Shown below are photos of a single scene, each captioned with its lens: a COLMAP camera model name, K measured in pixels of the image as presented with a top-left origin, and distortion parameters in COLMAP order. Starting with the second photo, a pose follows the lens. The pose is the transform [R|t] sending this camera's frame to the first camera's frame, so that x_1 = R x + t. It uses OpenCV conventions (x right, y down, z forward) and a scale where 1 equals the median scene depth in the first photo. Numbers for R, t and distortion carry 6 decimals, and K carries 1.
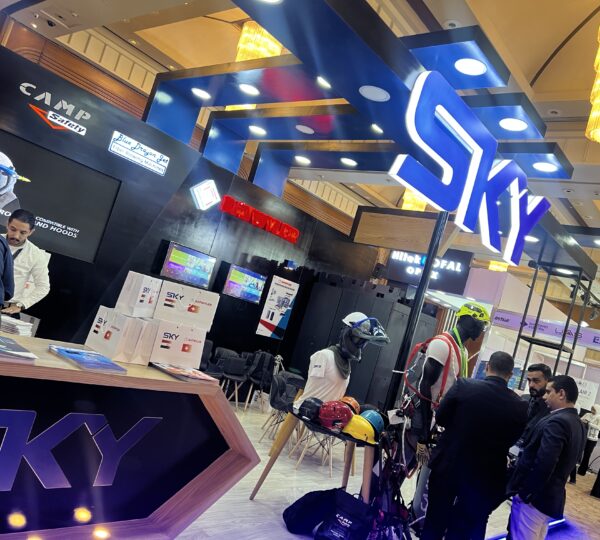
lens RADIAL K [[541.0, 0, 300.0], [0, 541.0, 270.0], [0, 0, 1]] dist [0.021459, -0.013685]
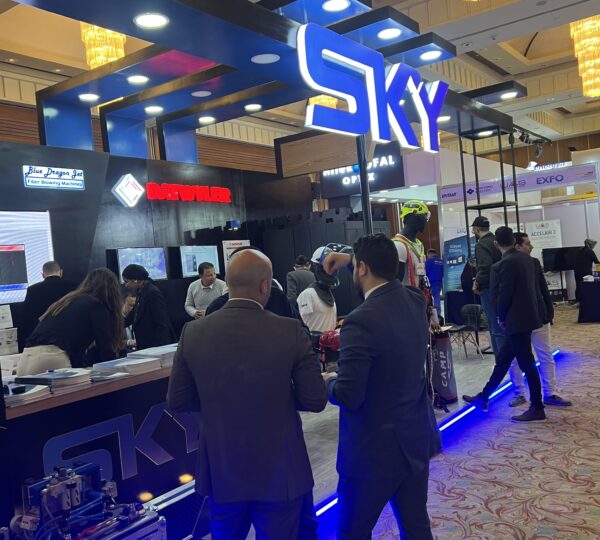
lens RADIAL K [[625.3, 0, 313.0], [0, 625.3, 275.9], [0, 0, 1]] dist [0.006919, -0.010332]
pose [[0.921925, -0.375374, 0.095643, -0.031134], [0.361516, 0.922447, 0.135636, -0.027843], [-0.139140, -0.090470, 0.986131, -0.157653]]
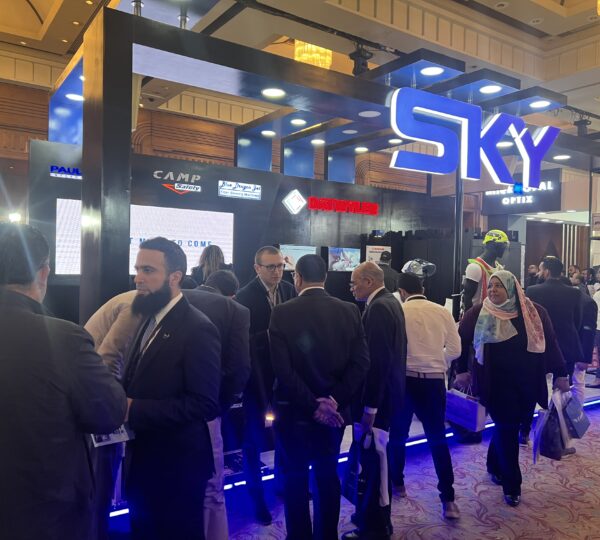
lens RADIAL K [[541.0, 0, 300.0], [0, 541.0, 270.0], [0, 0, 1]] dist [0.021459, -0.013685]
pose [[0.930724, -0.263585, -0.253526, 0.113231], [0.276973, 0.960709, 0.017977, -0.001425], [0.238826, -0.086952, 0.967162, -0.246205]]
